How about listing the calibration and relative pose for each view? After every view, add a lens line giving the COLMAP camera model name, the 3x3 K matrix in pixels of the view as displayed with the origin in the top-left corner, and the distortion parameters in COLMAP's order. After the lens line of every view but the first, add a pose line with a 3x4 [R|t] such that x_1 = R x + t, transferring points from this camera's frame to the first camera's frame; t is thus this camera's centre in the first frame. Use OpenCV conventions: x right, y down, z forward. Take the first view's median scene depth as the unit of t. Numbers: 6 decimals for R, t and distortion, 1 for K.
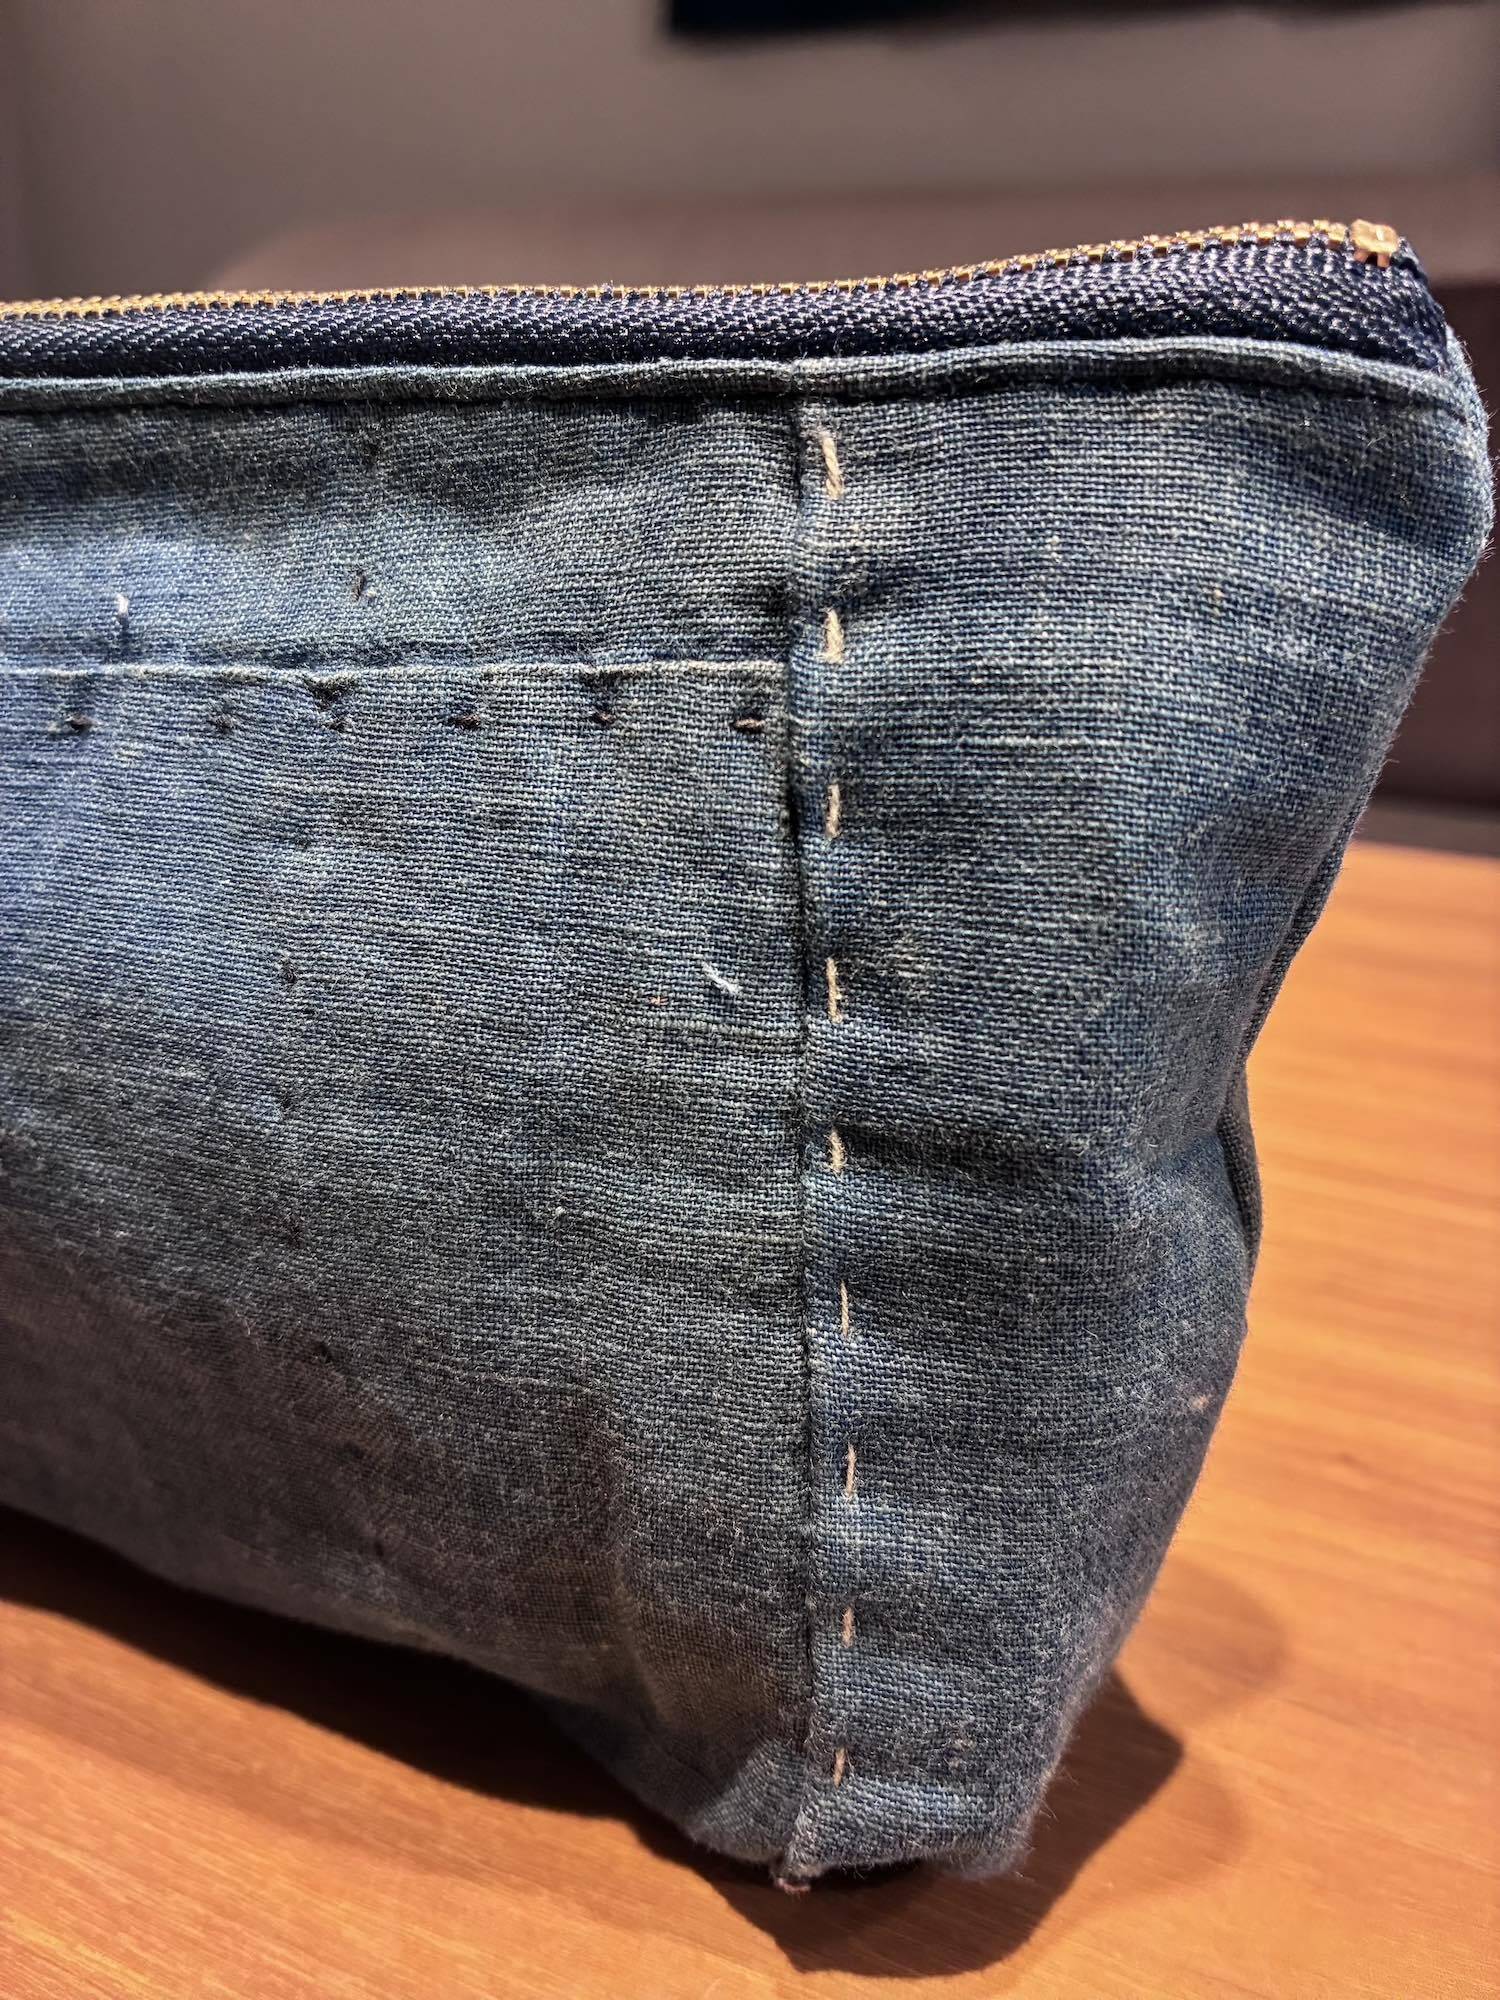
lens RADIAL K [[1474.5, 0, 742.4], [0, 1474.5, 989.1], [0, 0, 1]] dist [0.010204, -0.021841]
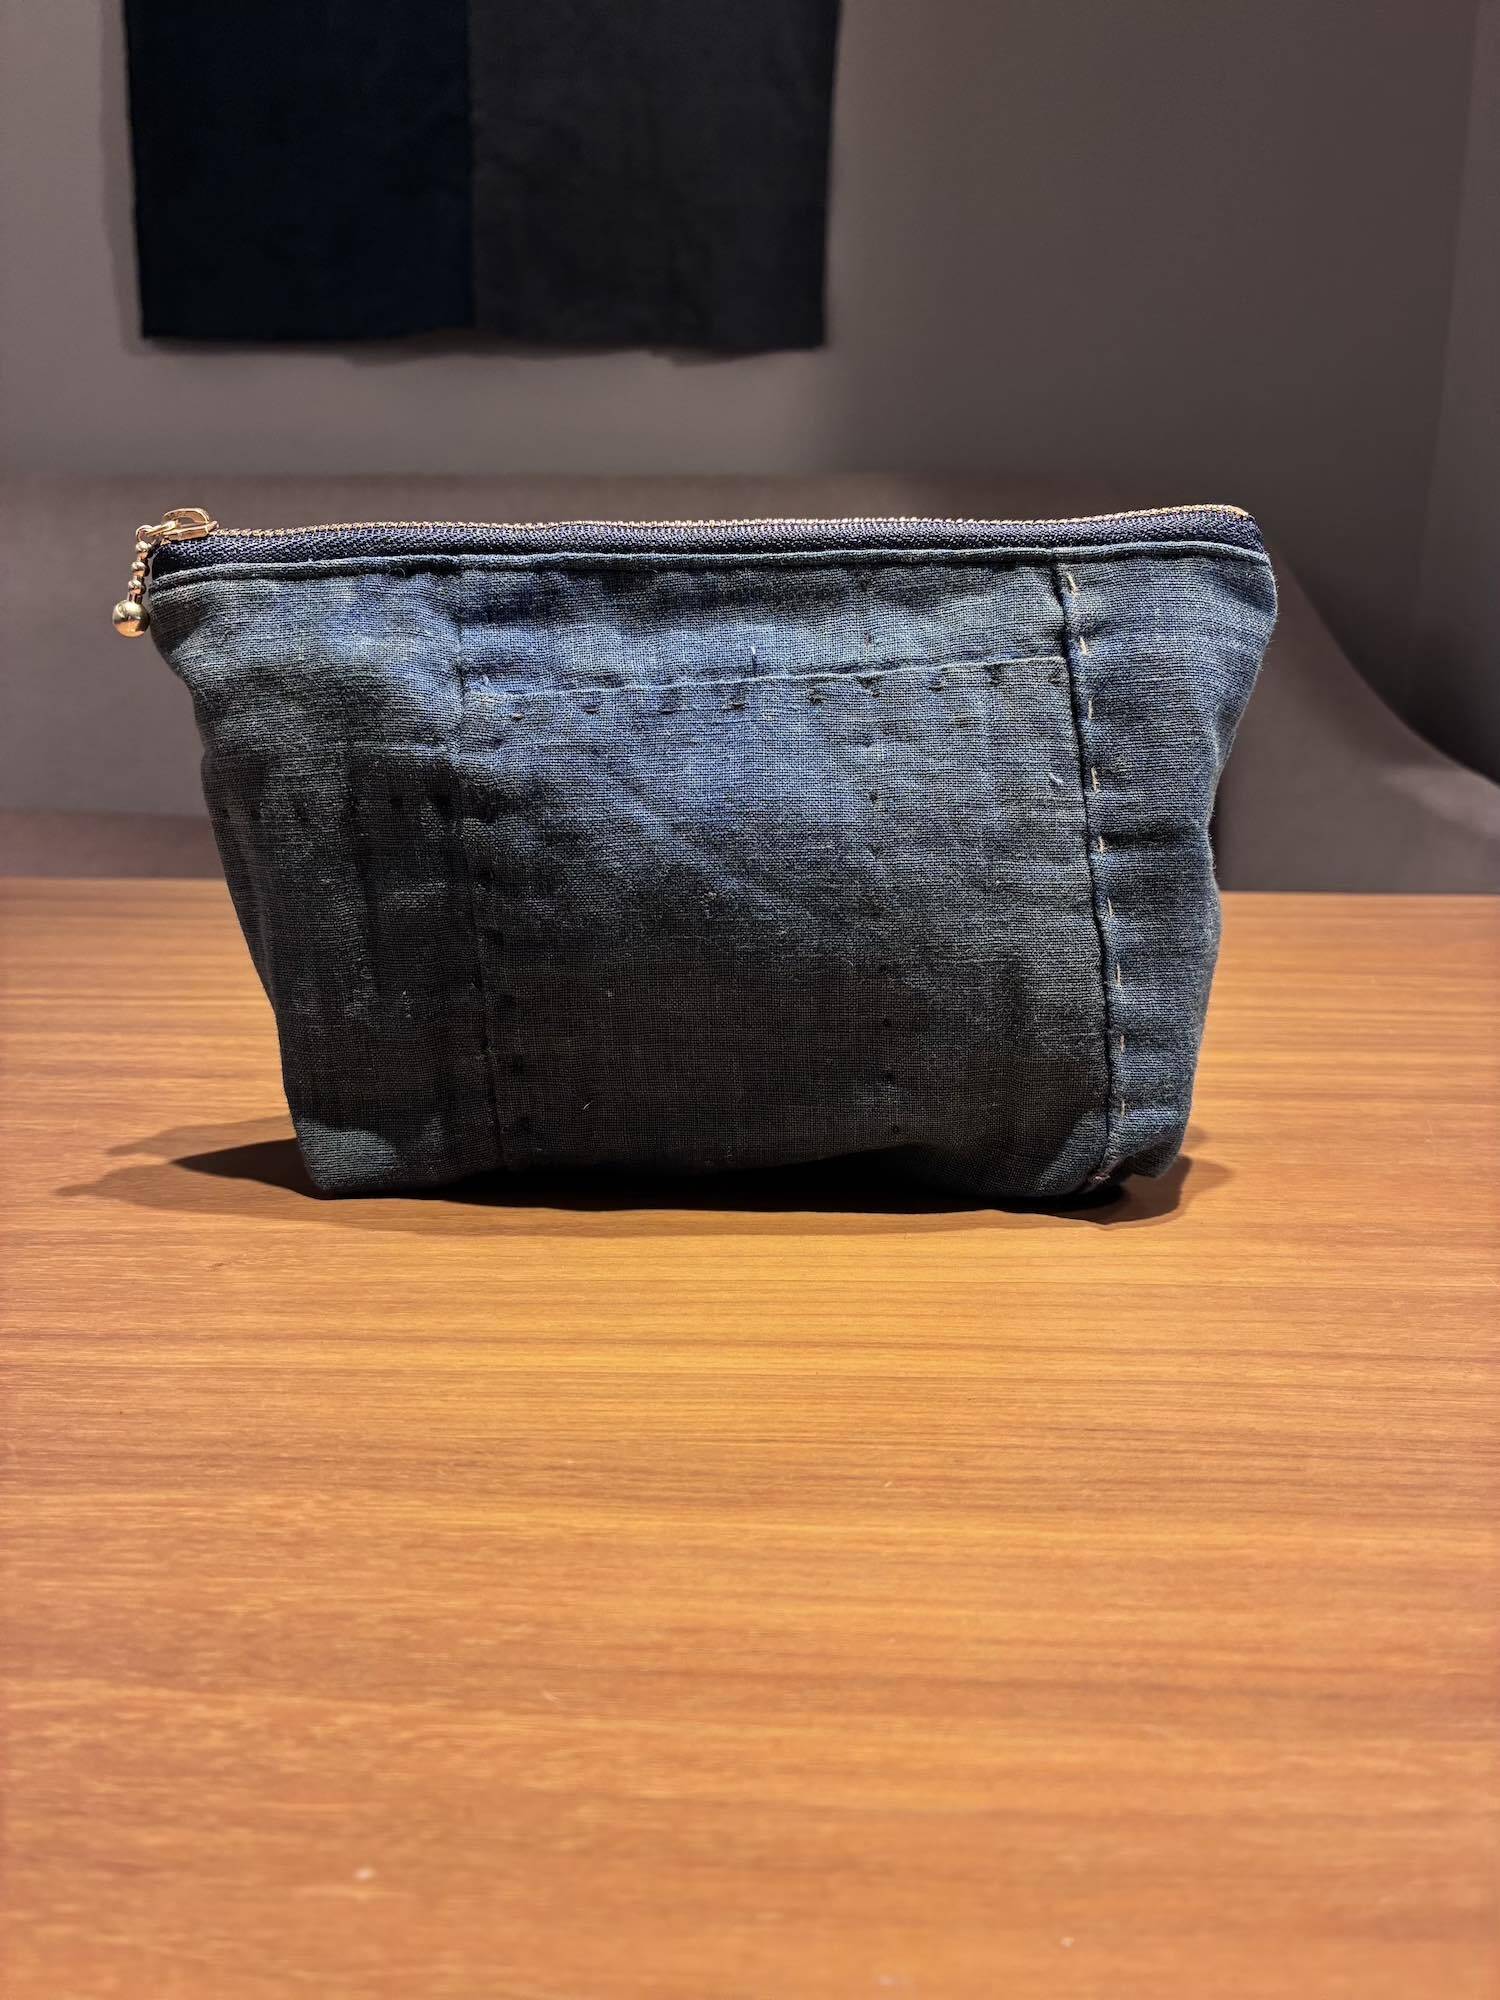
lens RADIAL K [[1474.5, 0, 756.3], [0, 1474.5, 1006.9], [0, 0, 1]] dist [0.010204, -0.021841]
pose [[0.931934, -0.095075, 0.349941, -1.395290], [0.138985, 0.984973, -0.102529, 0.559289], [-0.334935, 0.144186, 0.931144, -1.124025]]
